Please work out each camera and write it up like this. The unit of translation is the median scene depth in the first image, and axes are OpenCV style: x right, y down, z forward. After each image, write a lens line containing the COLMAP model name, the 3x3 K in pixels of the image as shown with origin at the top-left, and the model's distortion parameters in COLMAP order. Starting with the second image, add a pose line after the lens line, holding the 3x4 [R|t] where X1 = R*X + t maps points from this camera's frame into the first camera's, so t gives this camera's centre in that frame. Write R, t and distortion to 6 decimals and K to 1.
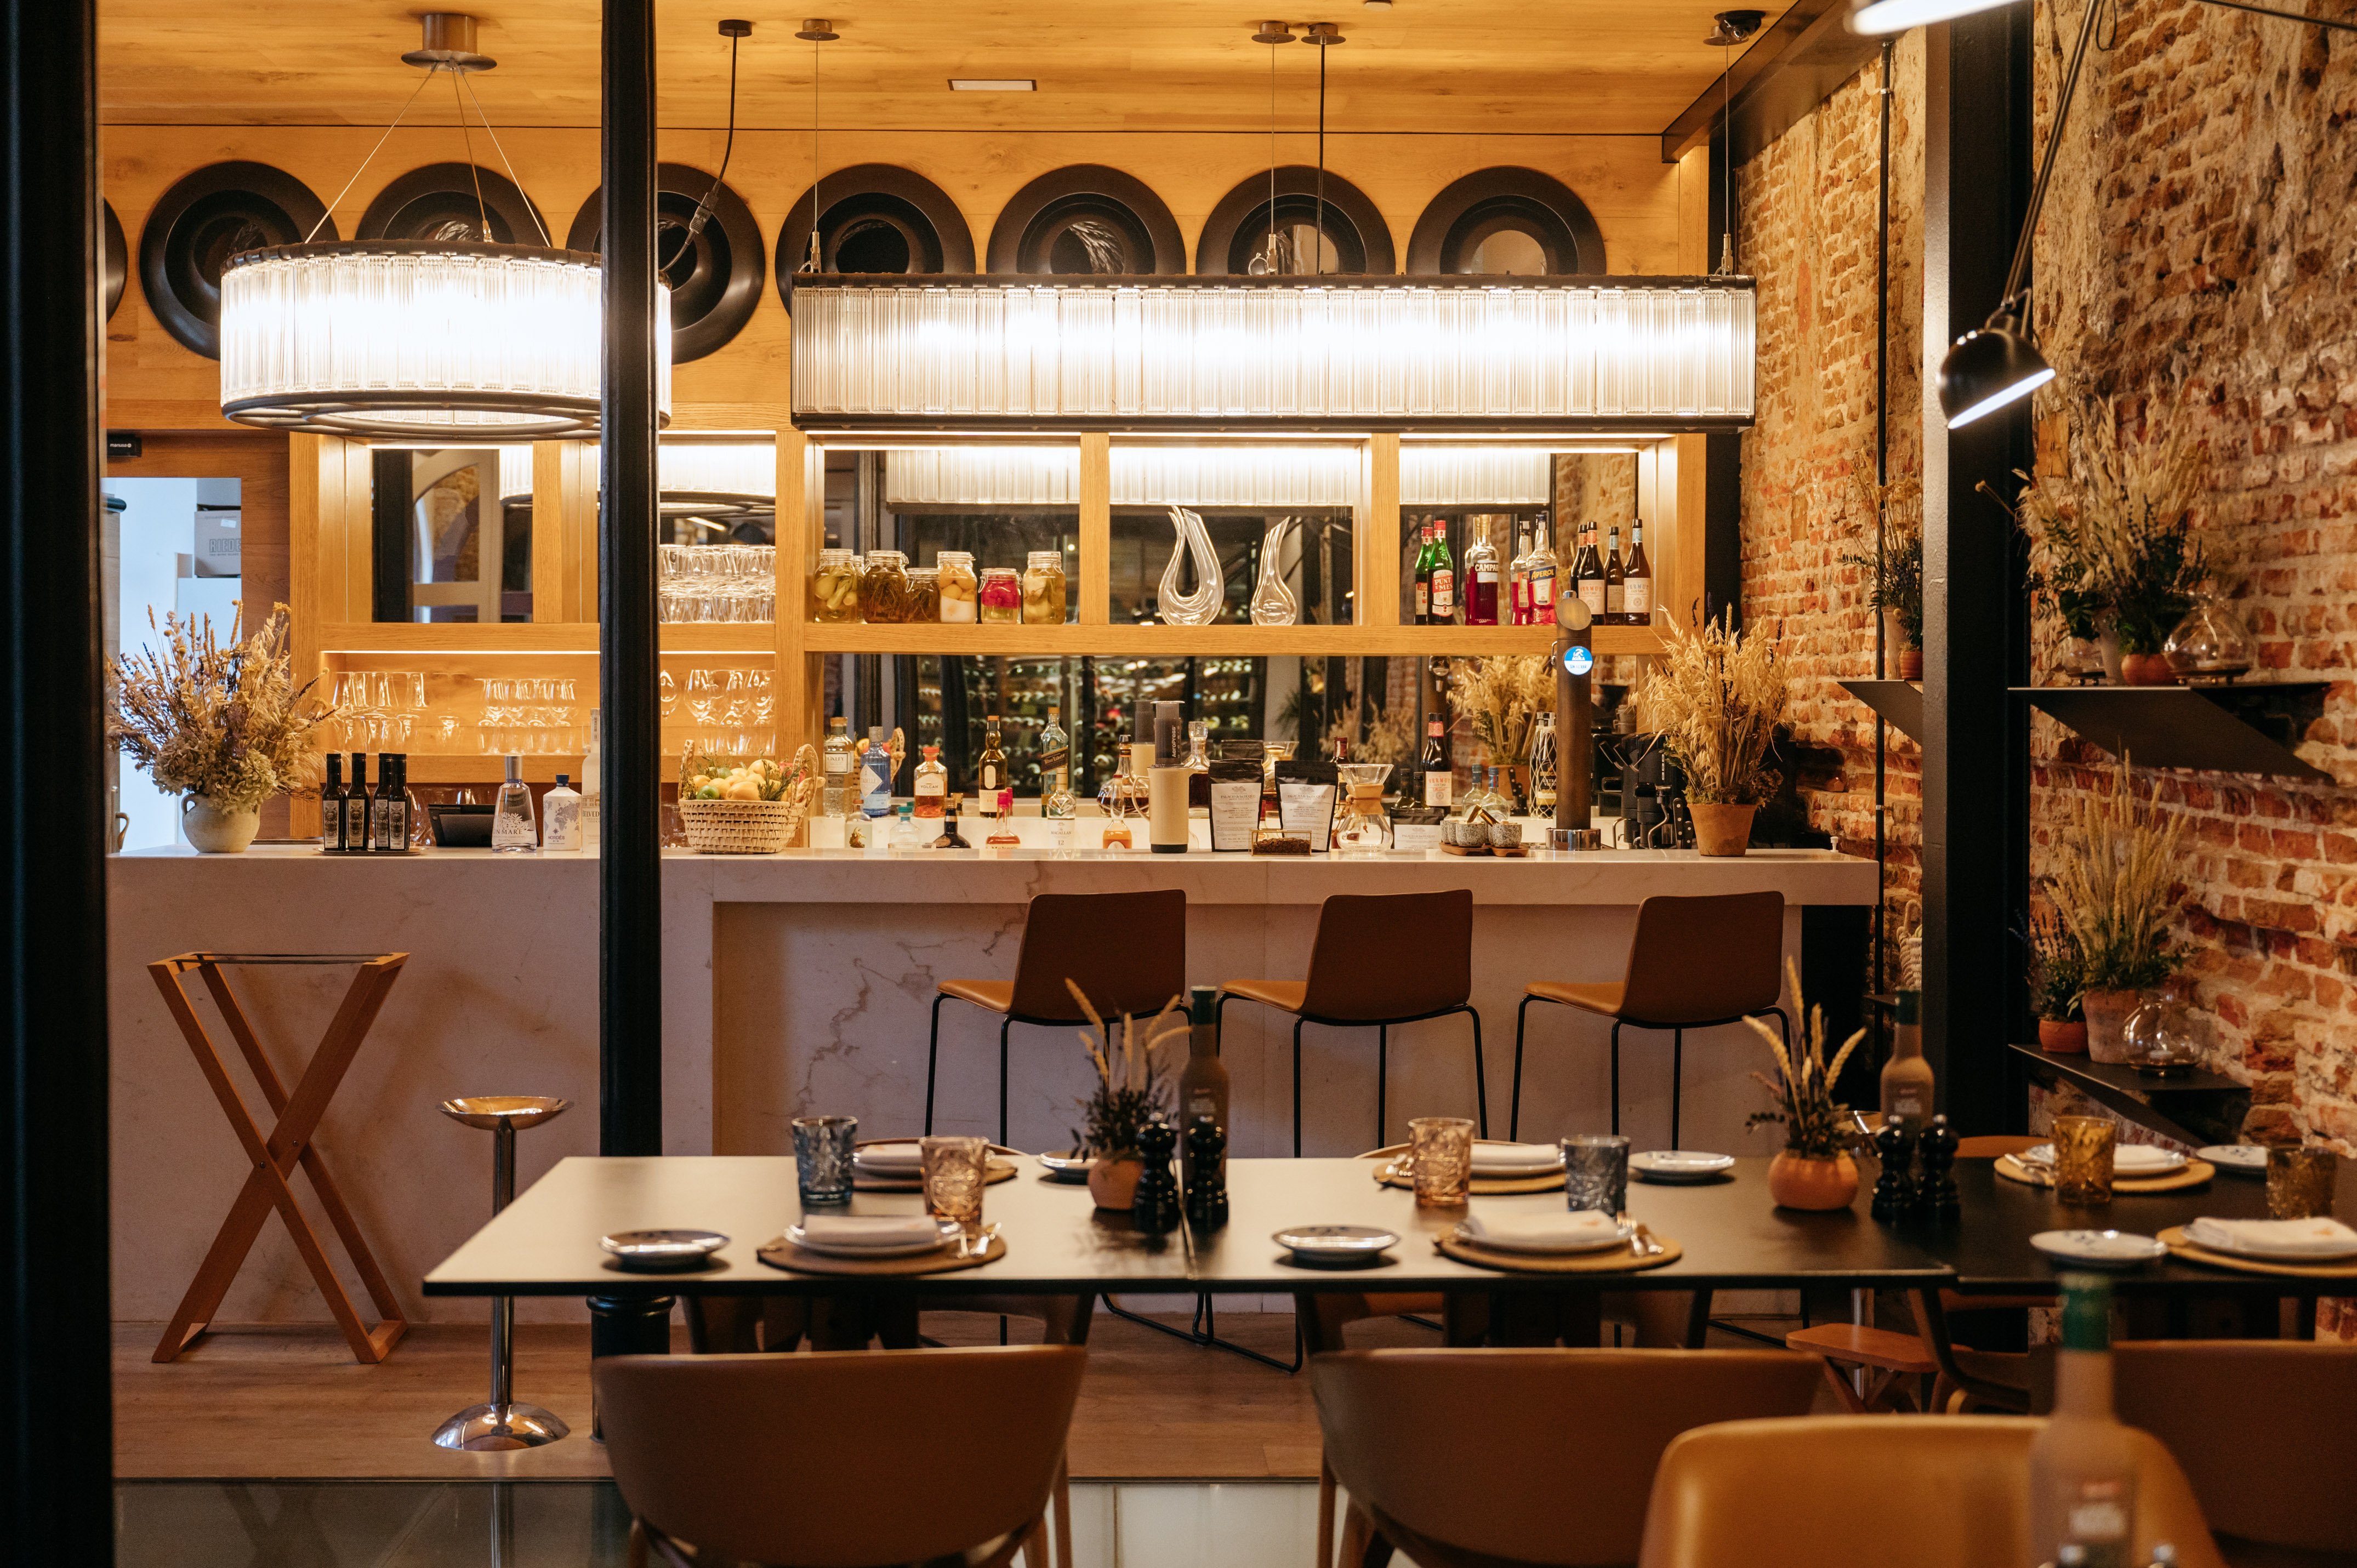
lens RADIAL K [[2697.9, 0, 1177.0], [0, 2697.9, 738.8], [0, 0, 1]] dist [0.000067, -0.007682]
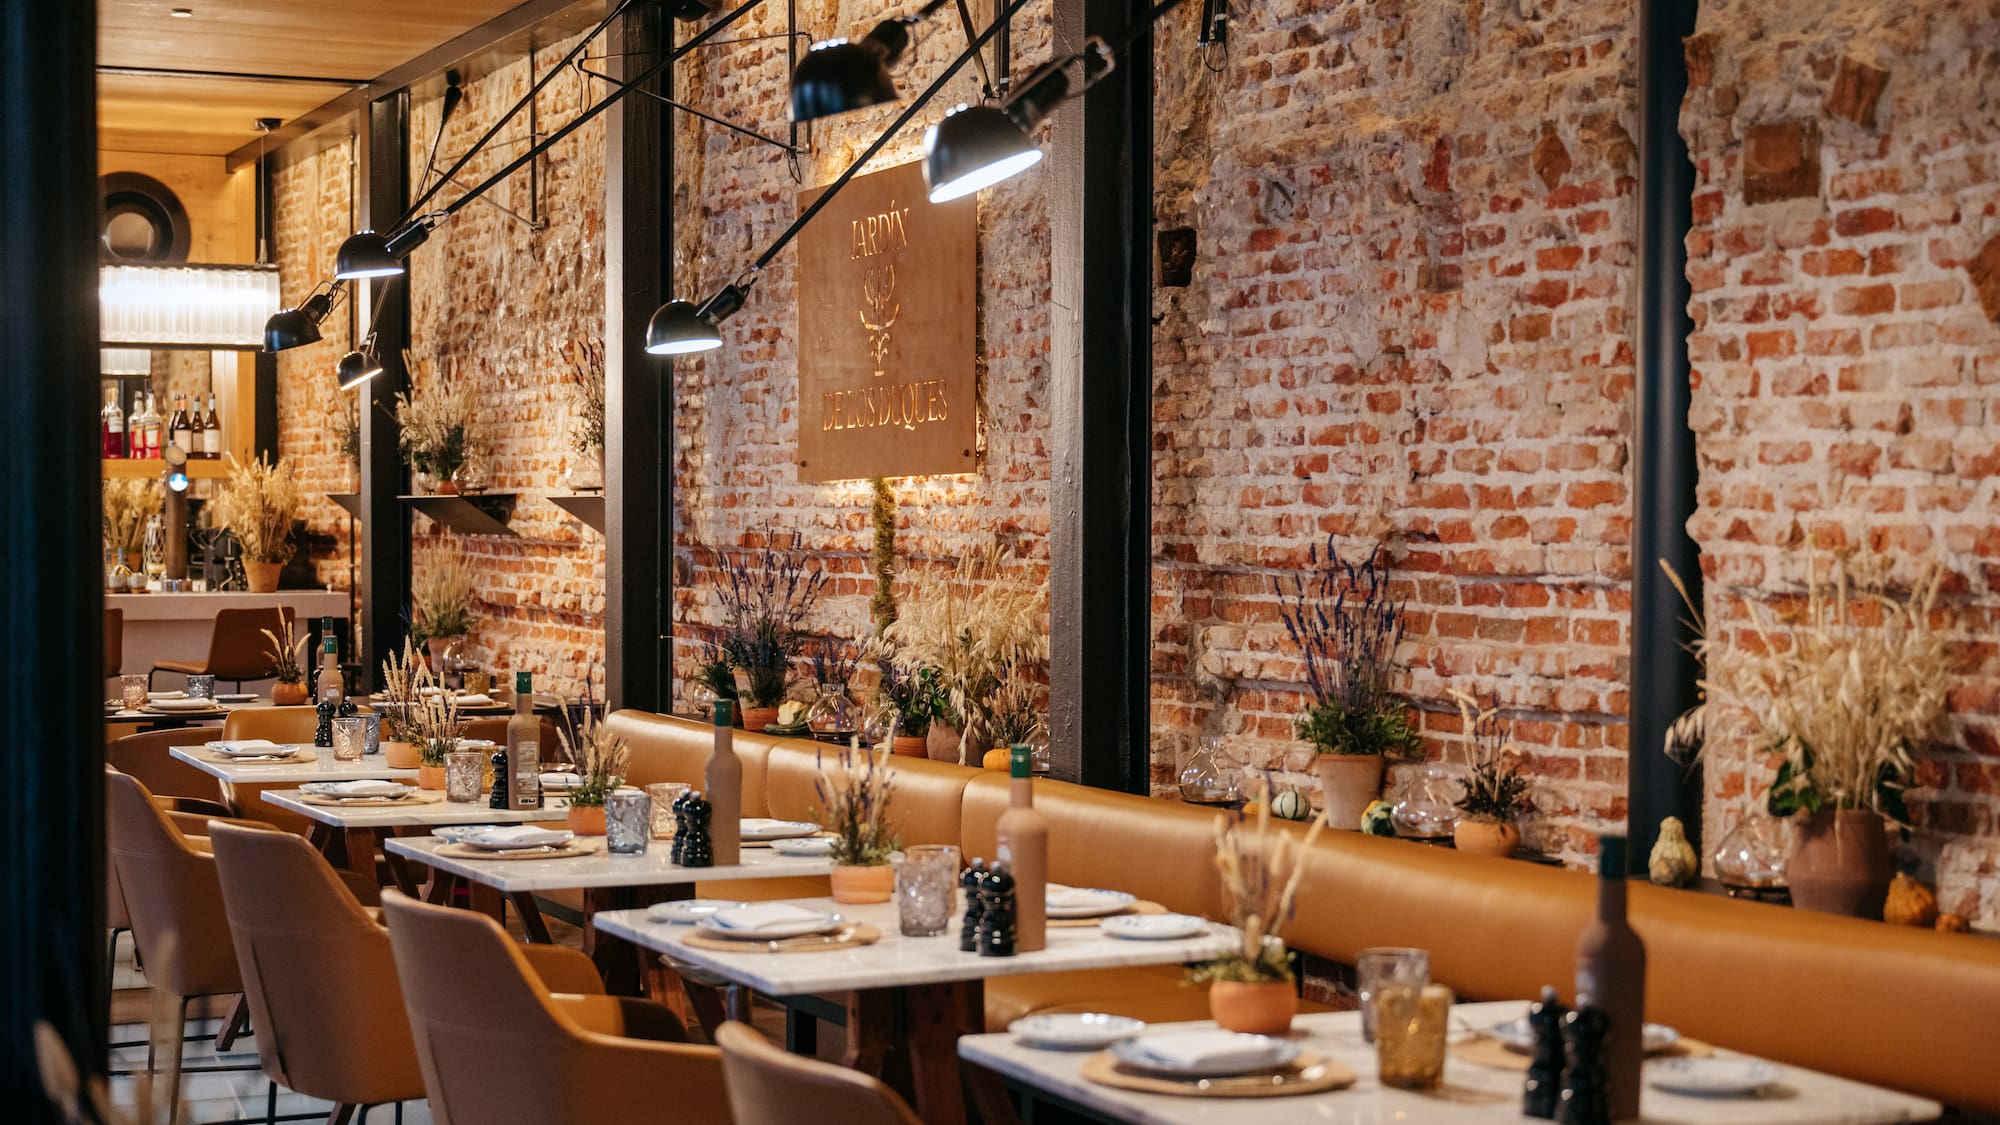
lens RADIAL K [[3278.8, 0, 998.0], [0, 3278.8, 599.6], [0, 0, 1]] dist [-0.004191, -0.104949]
pose [[0.918436, -0.009160, 0.395464, -0.271619], [0.006097, 0.999941, 0.009001, 0.041640], [-0.395523, -0.005855, 0.918437, -1.541866]]
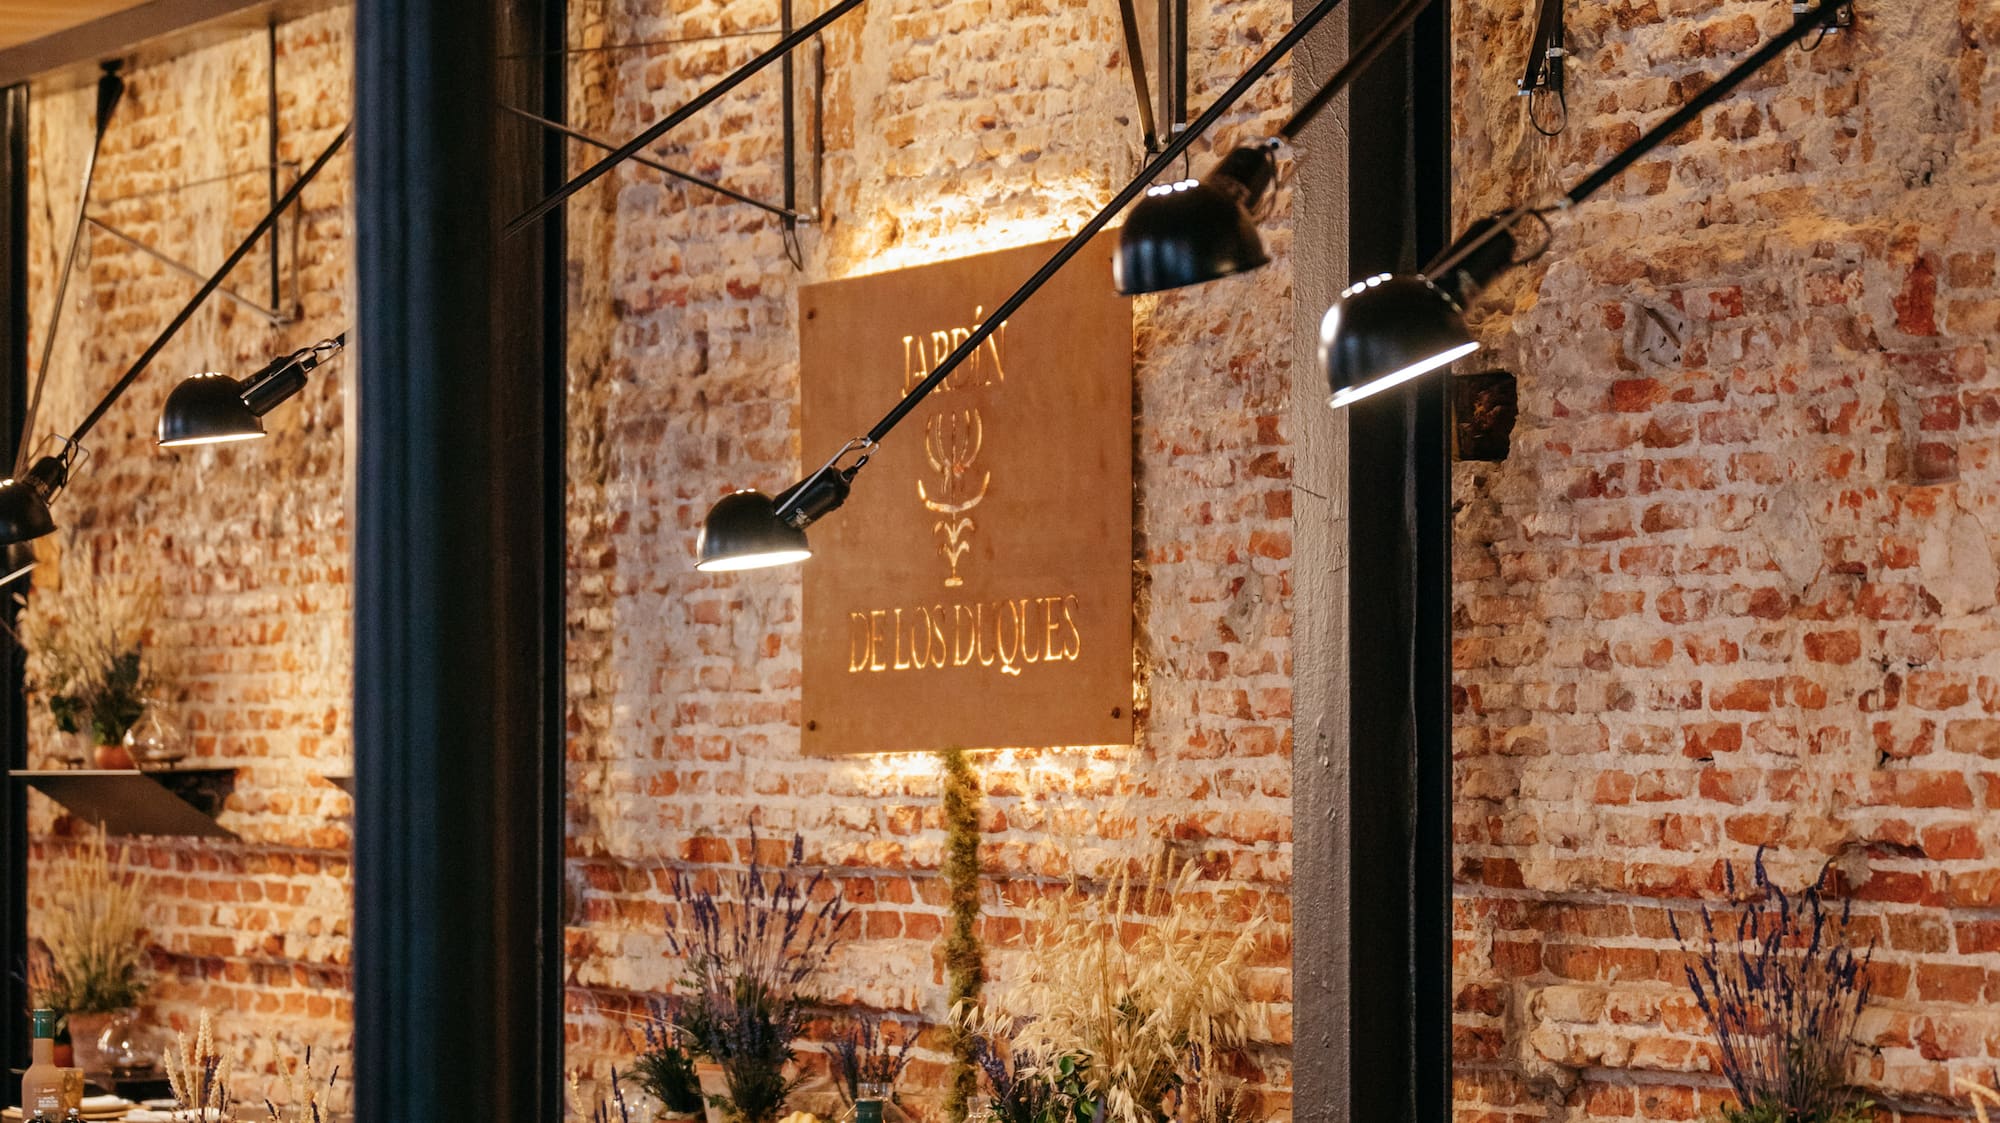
lens RADIAL K [[6490.6, 0, 1000.0], [0, 6490.6, 561.5], [0, 0, 1]] dist [0.018025, -0.405200]
pose [[0.899761, 0.012096, 0.436215, -0.581968], [0.010074, 0.998774, -0.048475, 0.033631], [-0.436267, 0.048011, 0.898536, -1.873258]]
